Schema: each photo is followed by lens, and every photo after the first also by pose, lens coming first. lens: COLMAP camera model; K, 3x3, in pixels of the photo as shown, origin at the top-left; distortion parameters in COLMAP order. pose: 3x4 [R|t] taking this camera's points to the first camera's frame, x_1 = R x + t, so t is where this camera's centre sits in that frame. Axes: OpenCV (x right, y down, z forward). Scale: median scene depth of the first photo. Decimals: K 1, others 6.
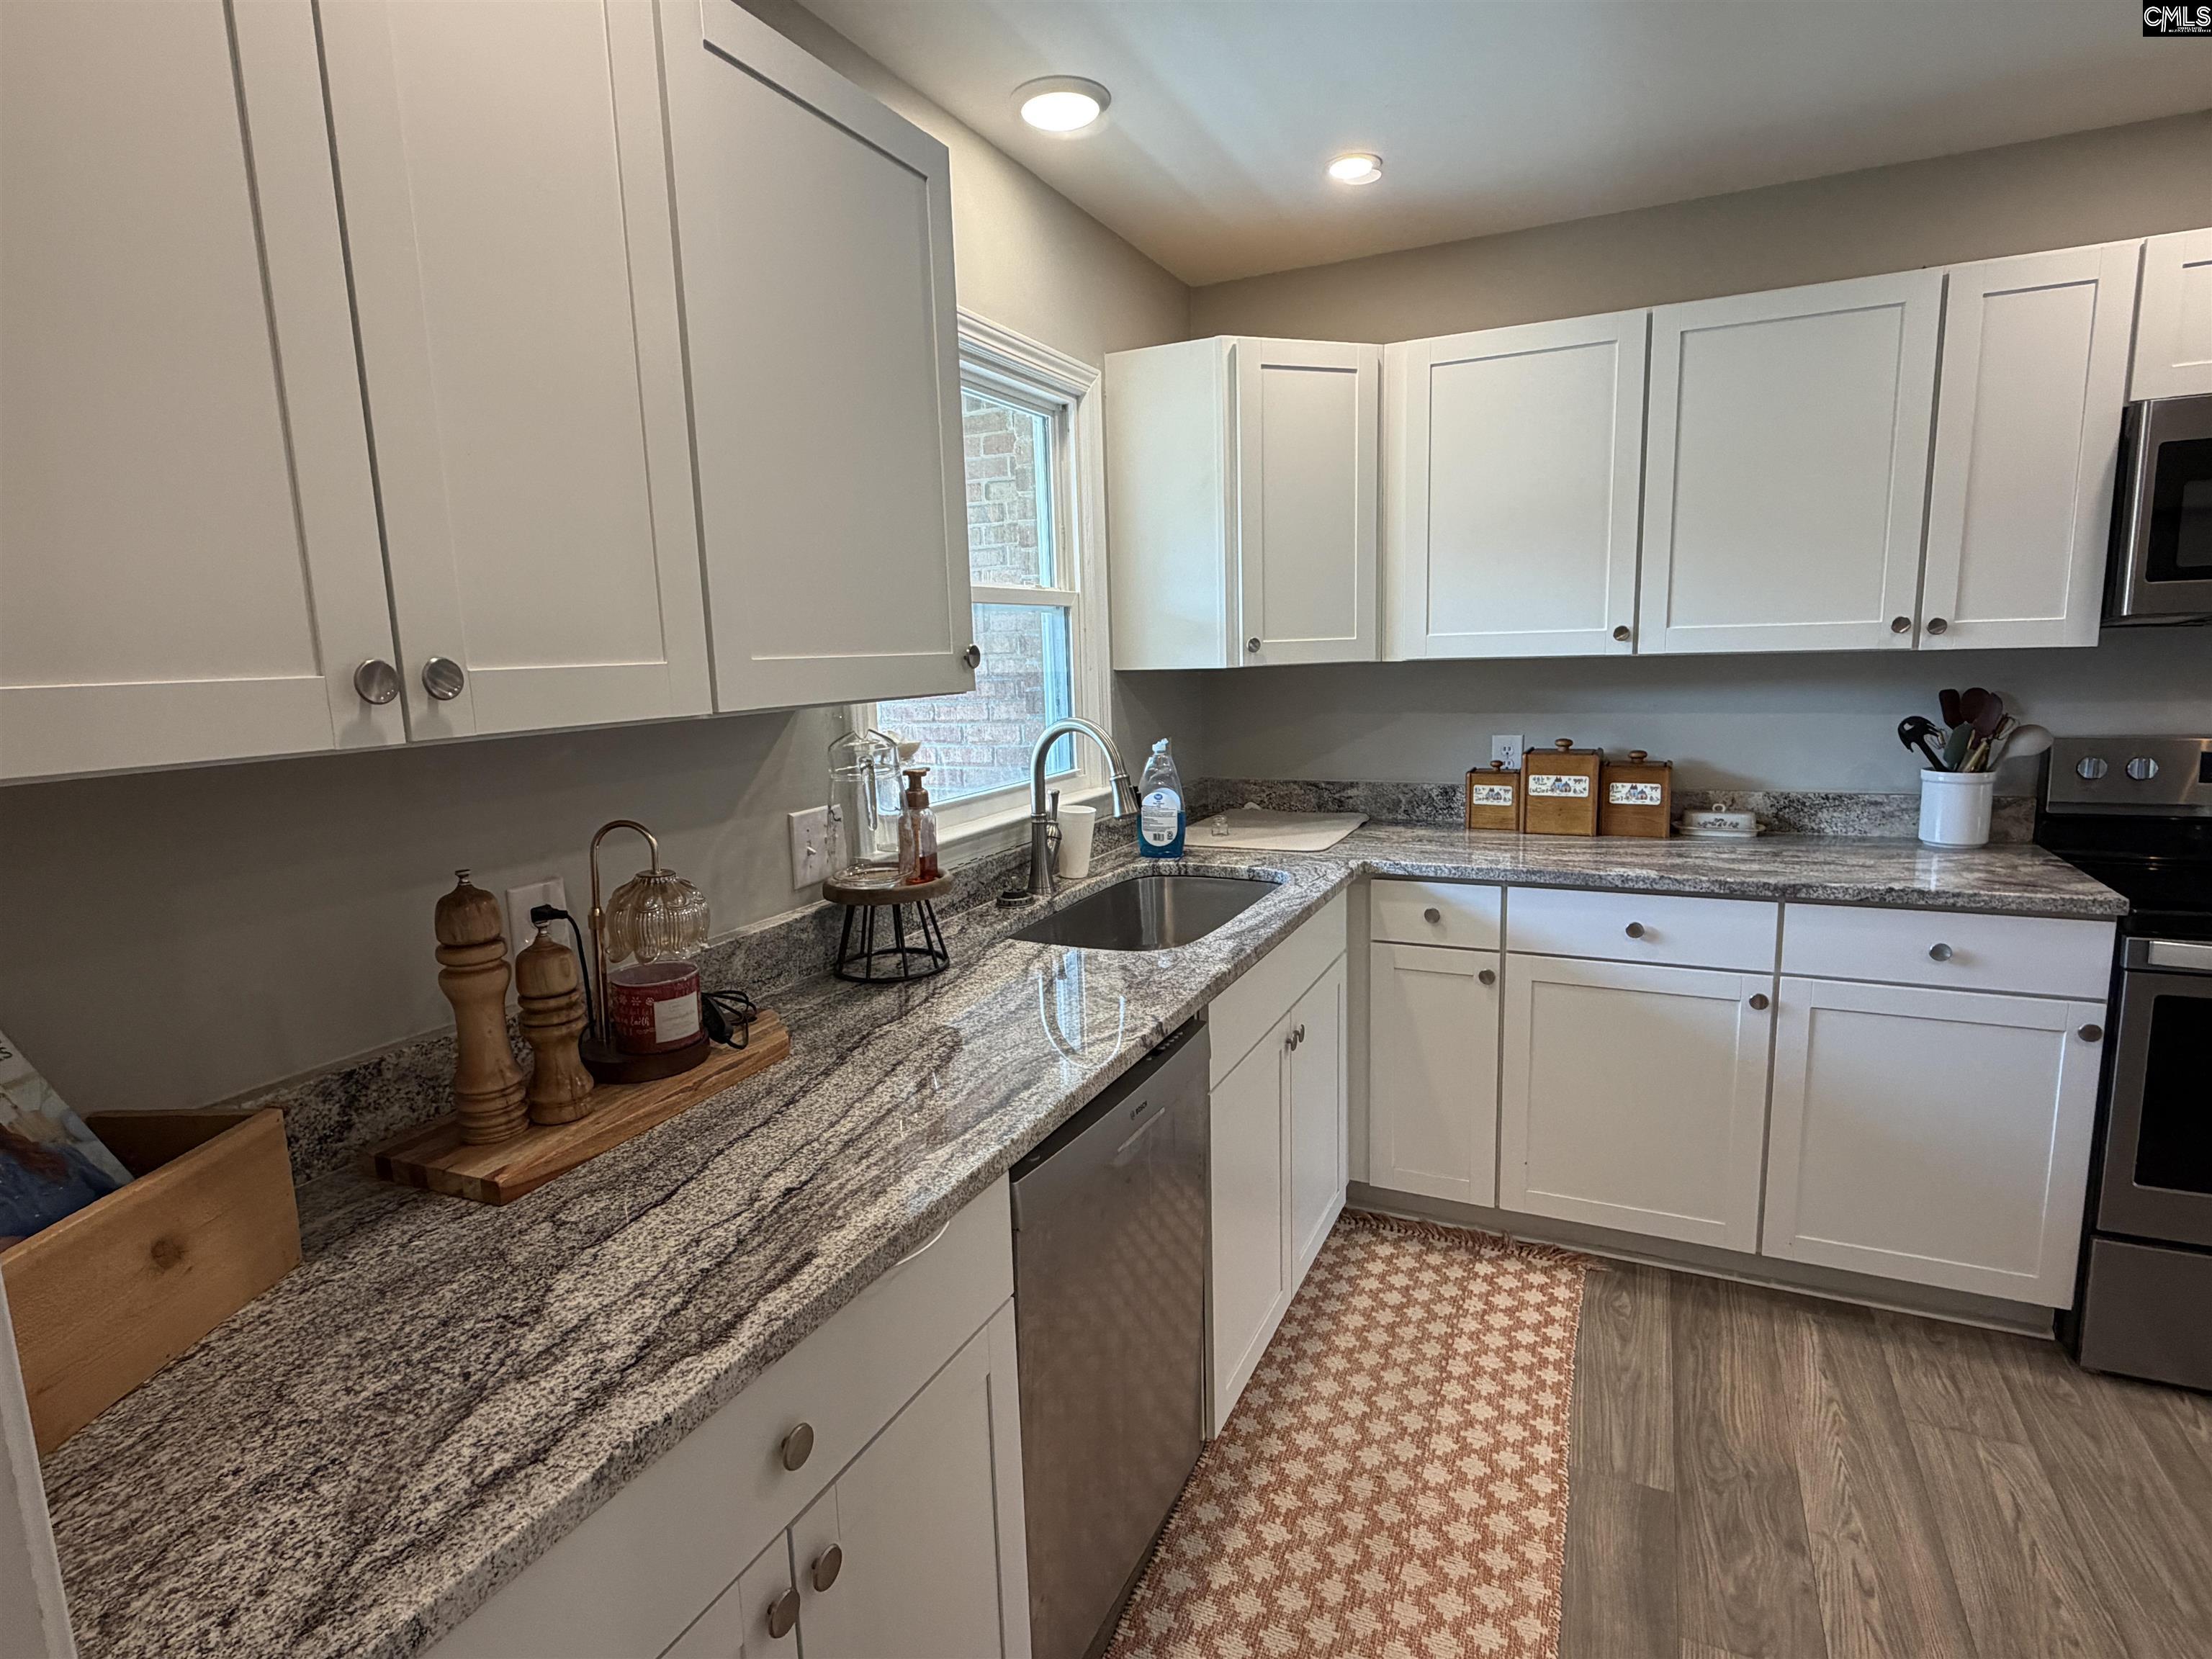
lens RADIAL K [[1146.6, 0, 1103.0], [0, 1146.6, 832.5], [0, 0, 1]] dist [0.004470, 0.000108]
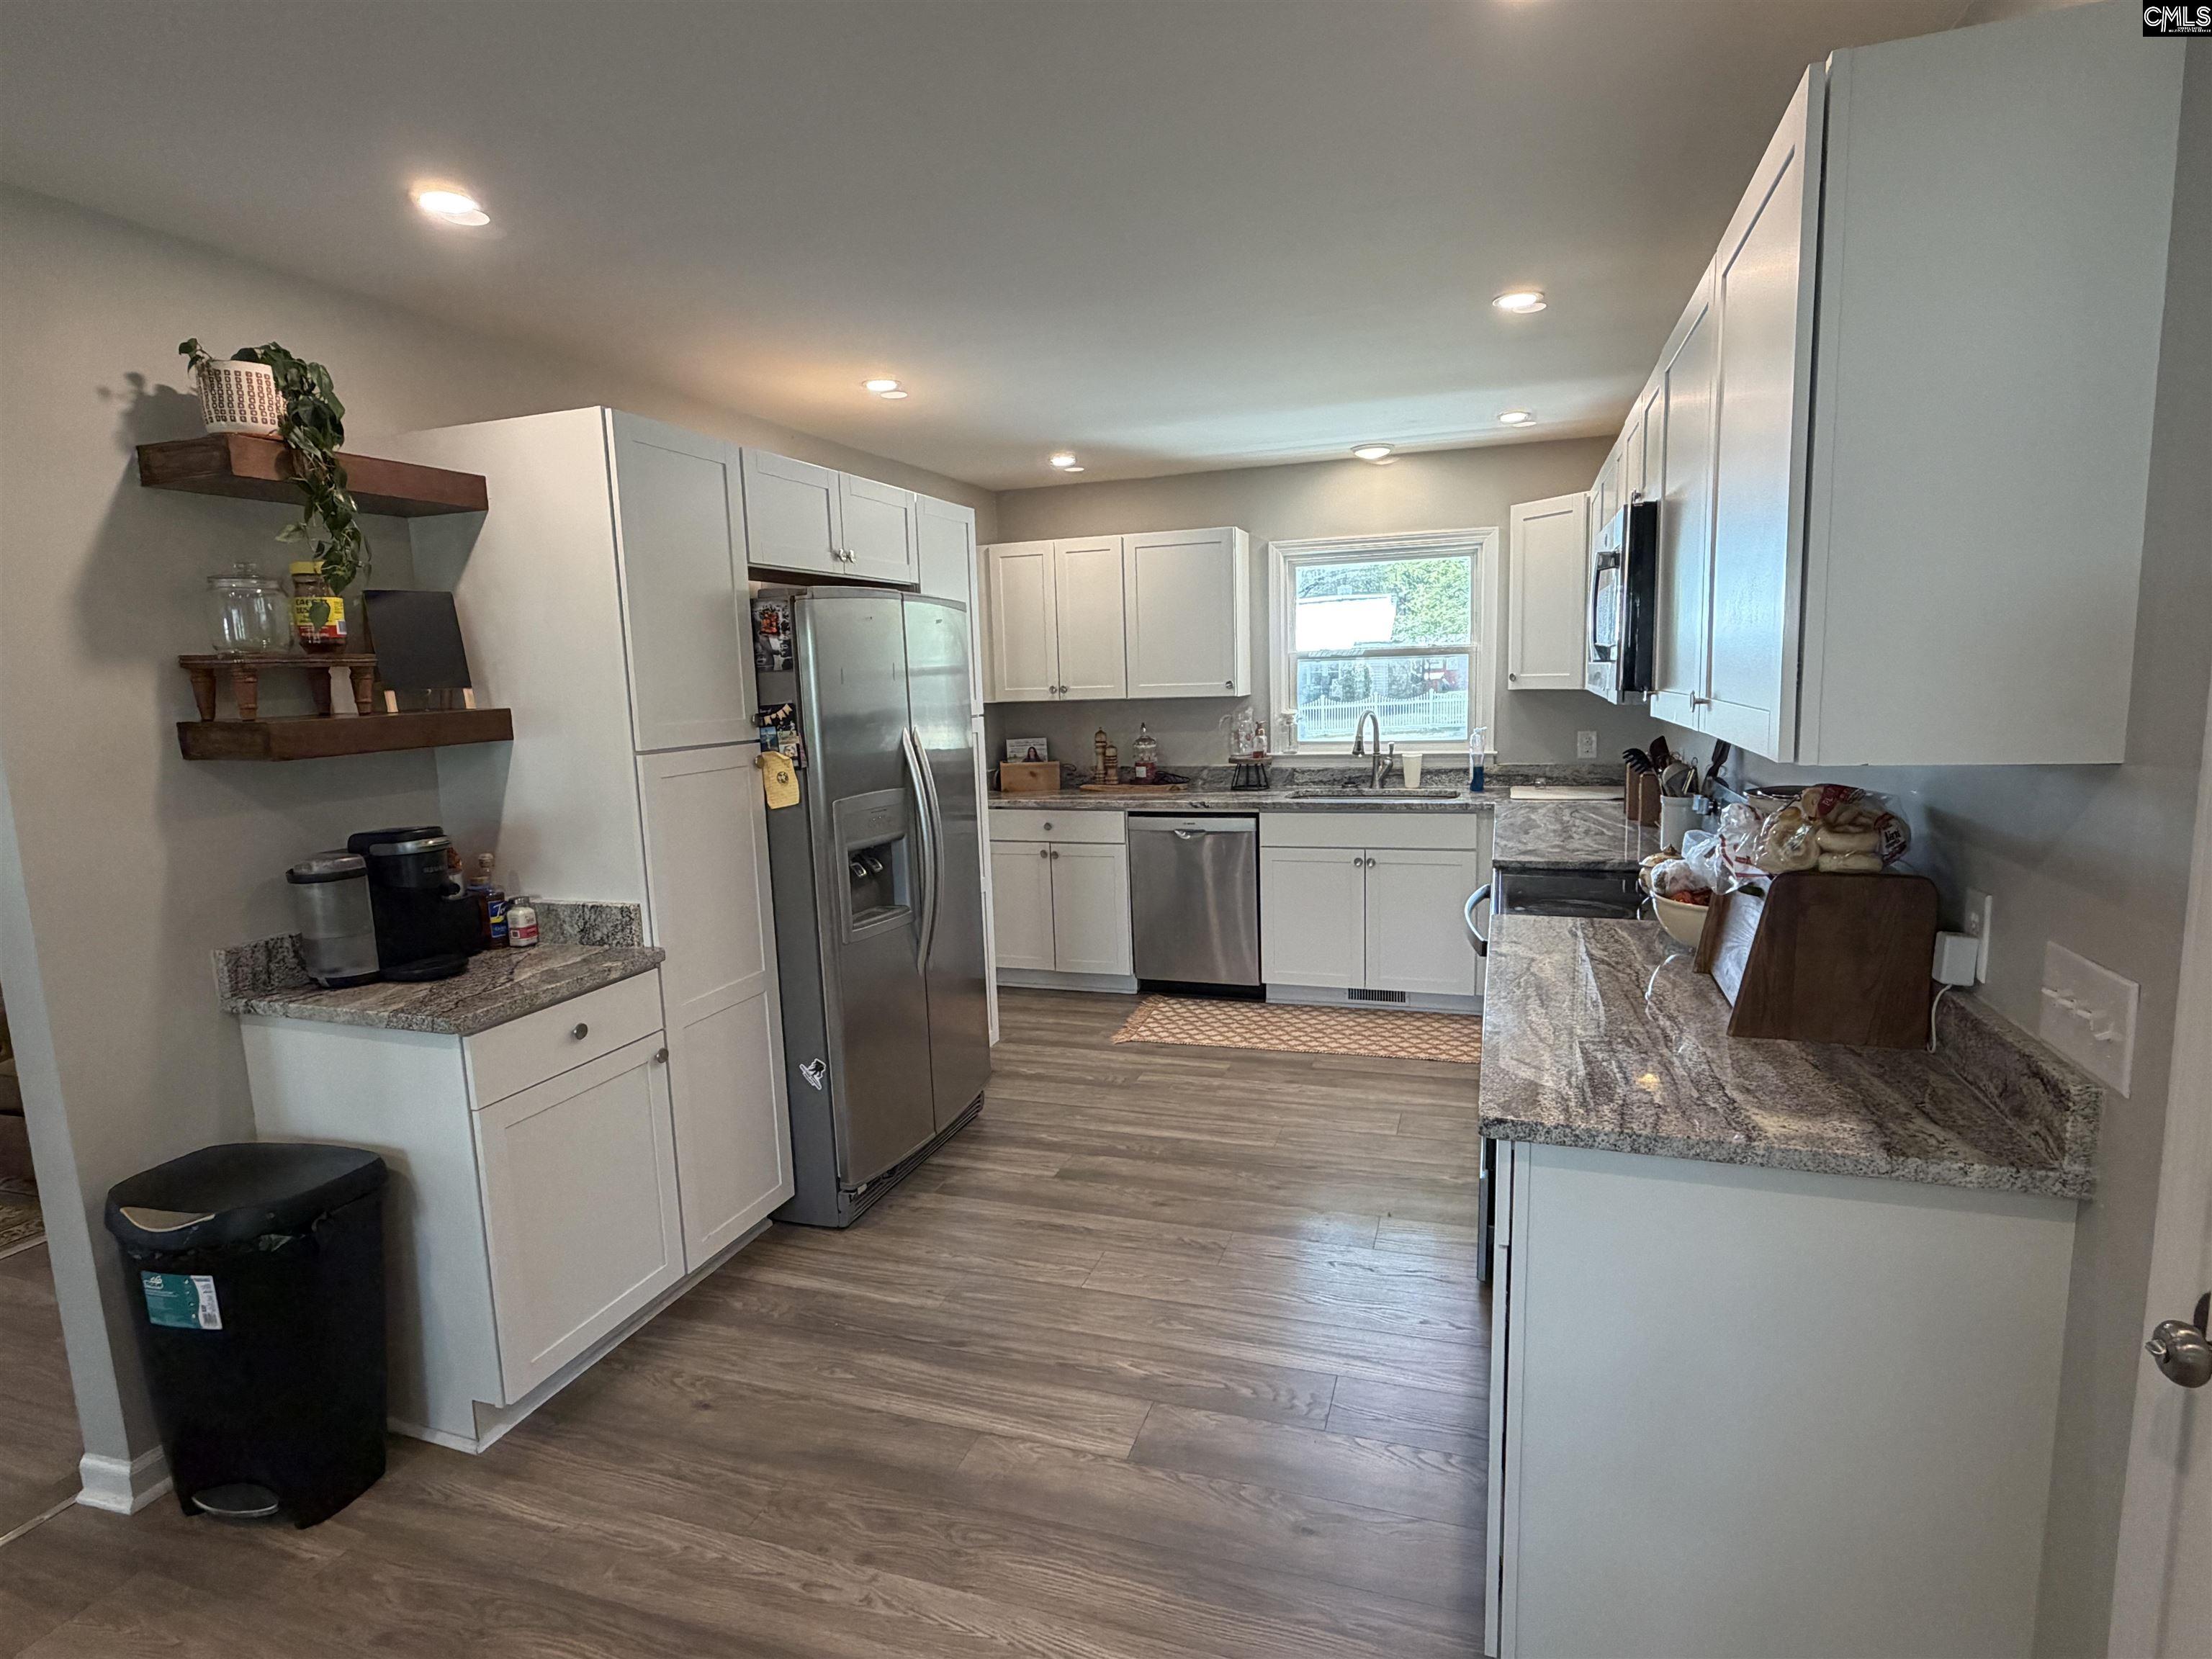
lens RADIAL K [[1146.6, 0, 1103.0], [0, 1146.6, 832.5], [0, 0, 1]] dist [0.004470, 0.000108]
pose [[0.113542, 0.168684, -0.979109, 2.136425], [-0.130378, 0.979489, 0.153630, -0.139265], [0.984942, 0.110210, 0.133206, 0.205151]]
